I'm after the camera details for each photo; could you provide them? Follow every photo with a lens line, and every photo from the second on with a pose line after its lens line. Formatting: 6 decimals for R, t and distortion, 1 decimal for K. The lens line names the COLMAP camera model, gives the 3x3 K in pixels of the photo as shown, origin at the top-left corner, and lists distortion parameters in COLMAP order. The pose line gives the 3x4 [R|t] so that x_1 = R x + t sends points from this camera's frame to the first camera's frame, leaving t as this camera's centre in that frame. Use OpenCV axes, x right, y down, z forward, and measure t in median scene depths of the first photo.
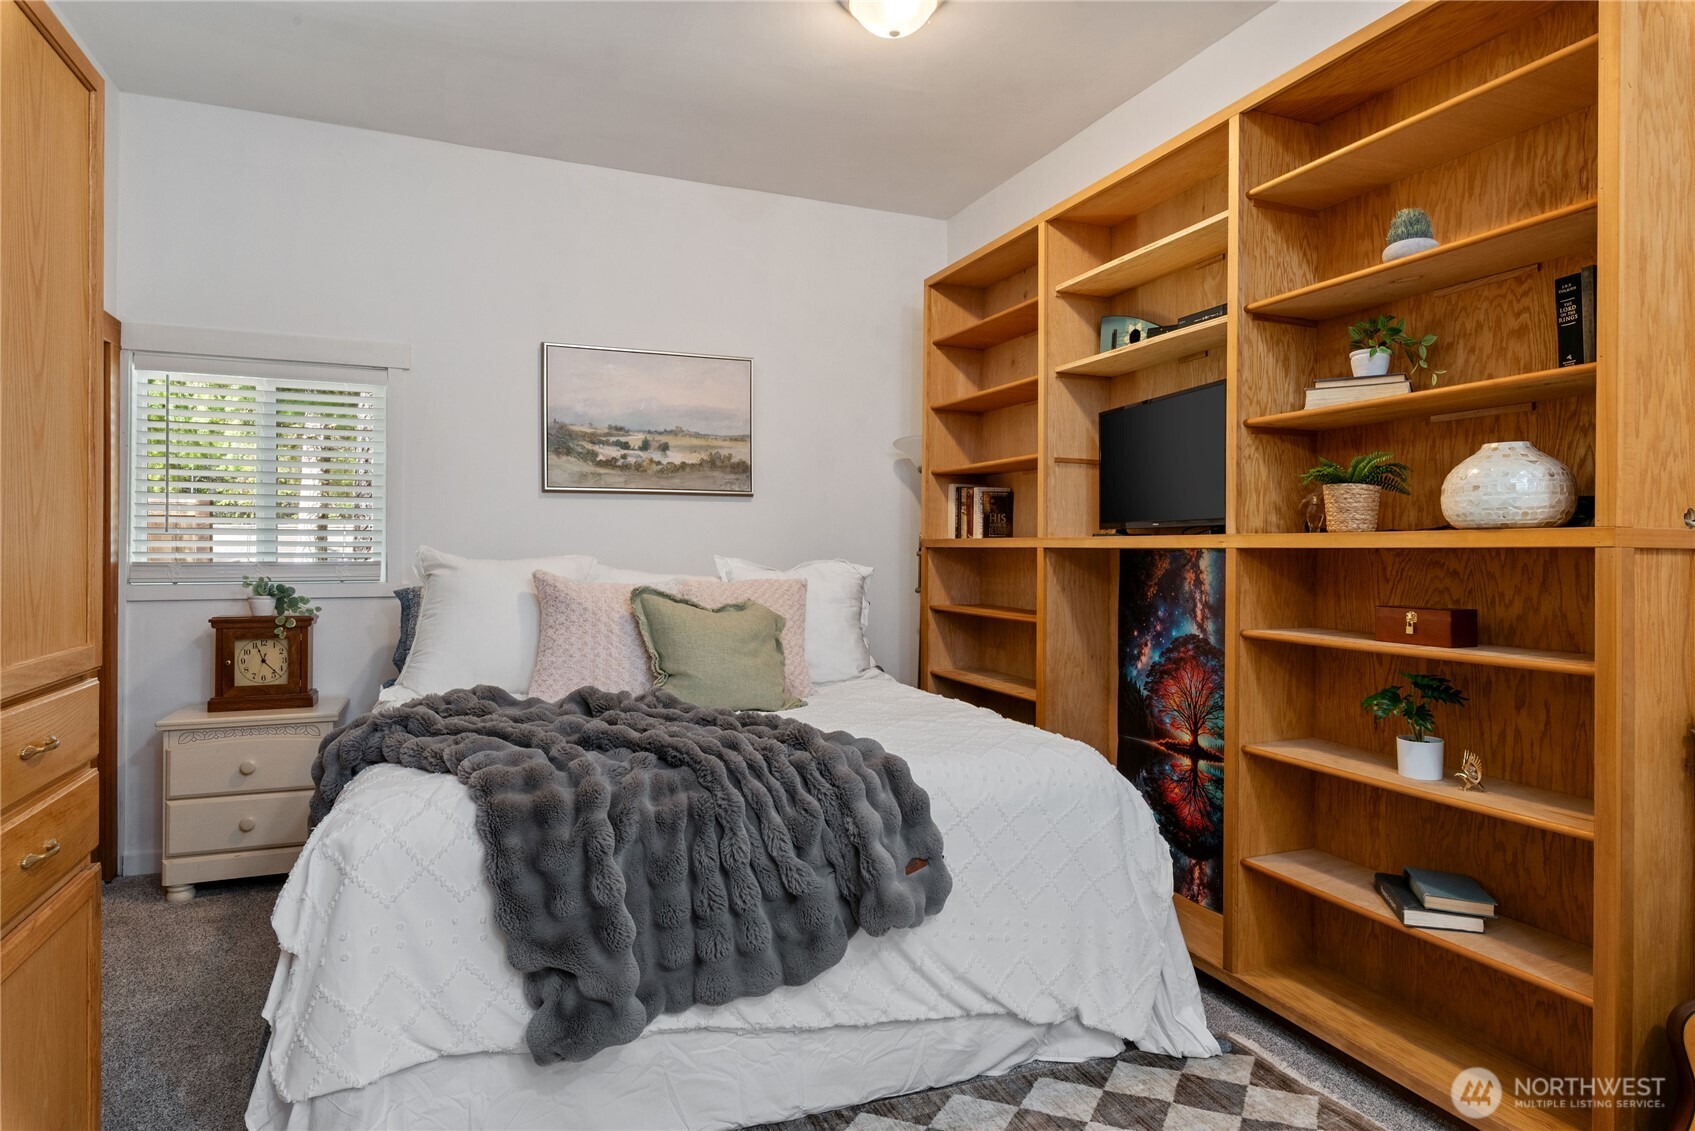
lens RADIAL K [[945.6, 0, 845.4], [0, 945.6, 558.5], [0, 0, 1]] dist [-0.001101, 0.000529]
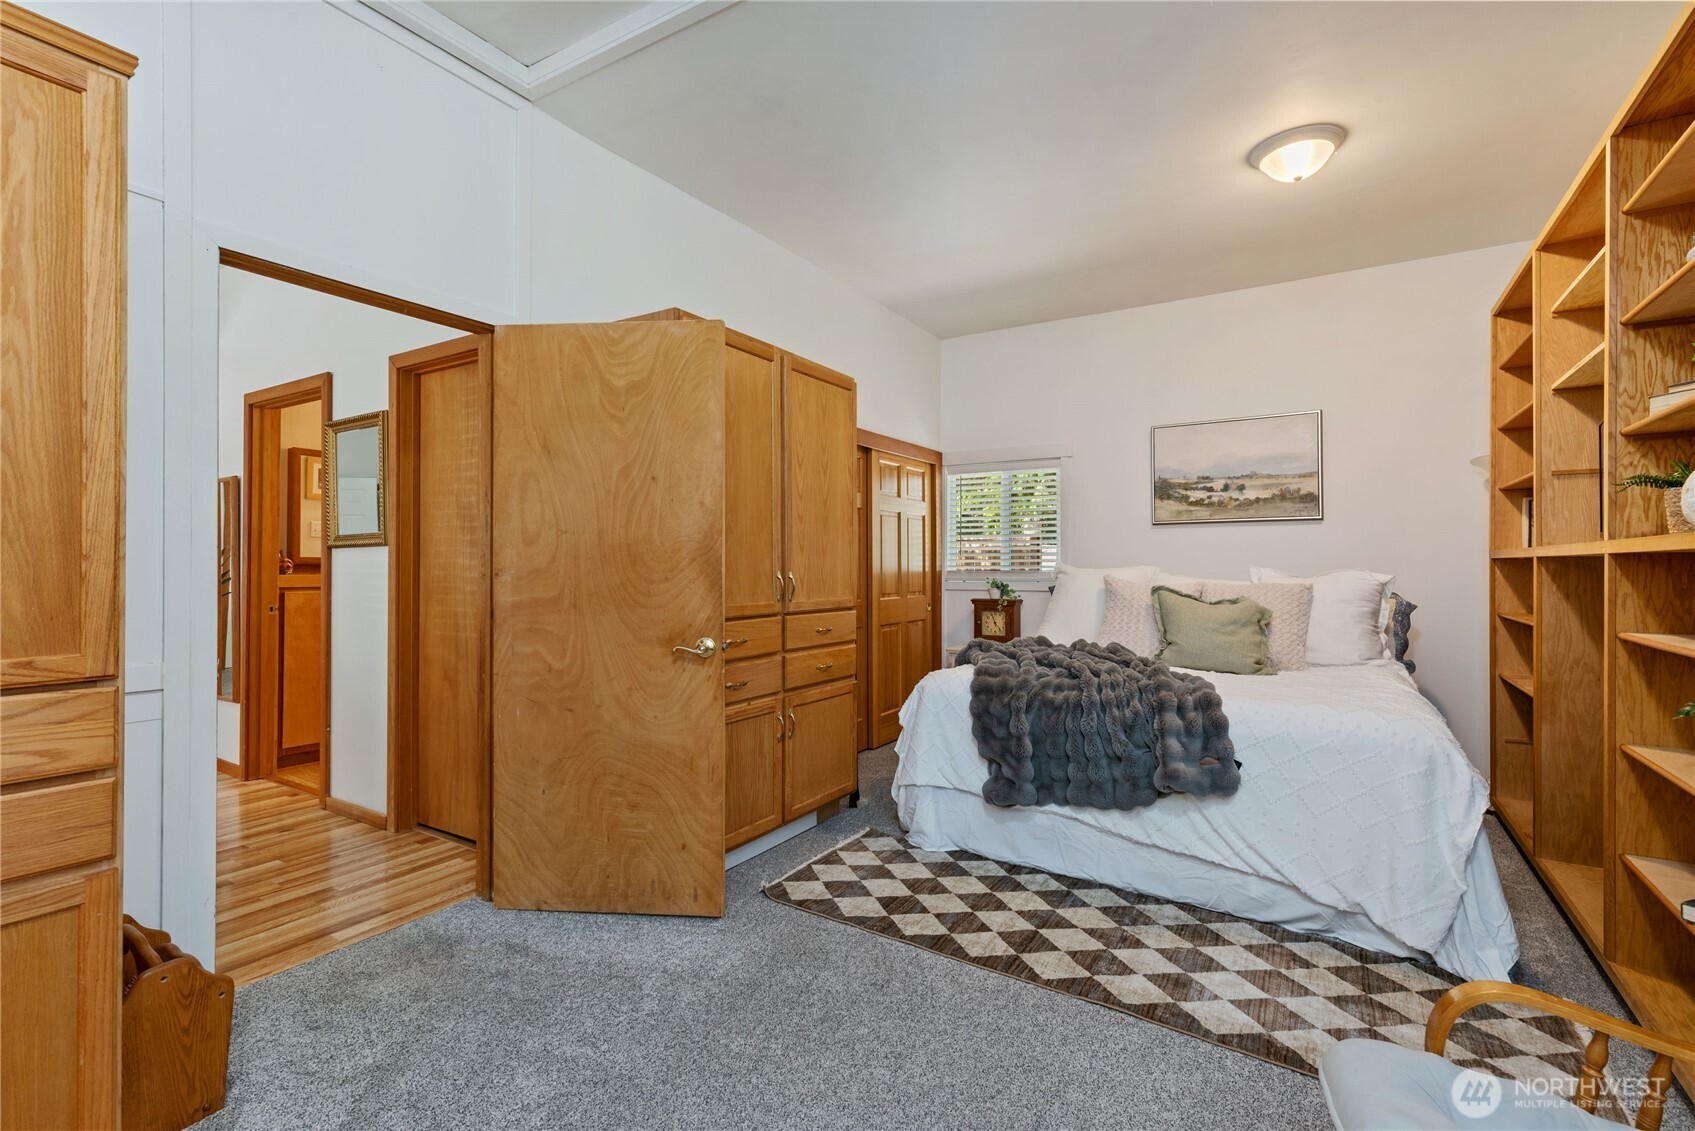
lens RADIAL K [[768.4, 0, 849.1], [0, 768.4, 573.5], [0, 0, 1]] dist [0.000385, 0.000219]
pose [[0.588939, 0.003294, -0.808171, 0.468237], [-0.004785, 0.999988, 0.000589, 0.010710], [0.808163, 0.003520, 0.588948, -0.142712]]
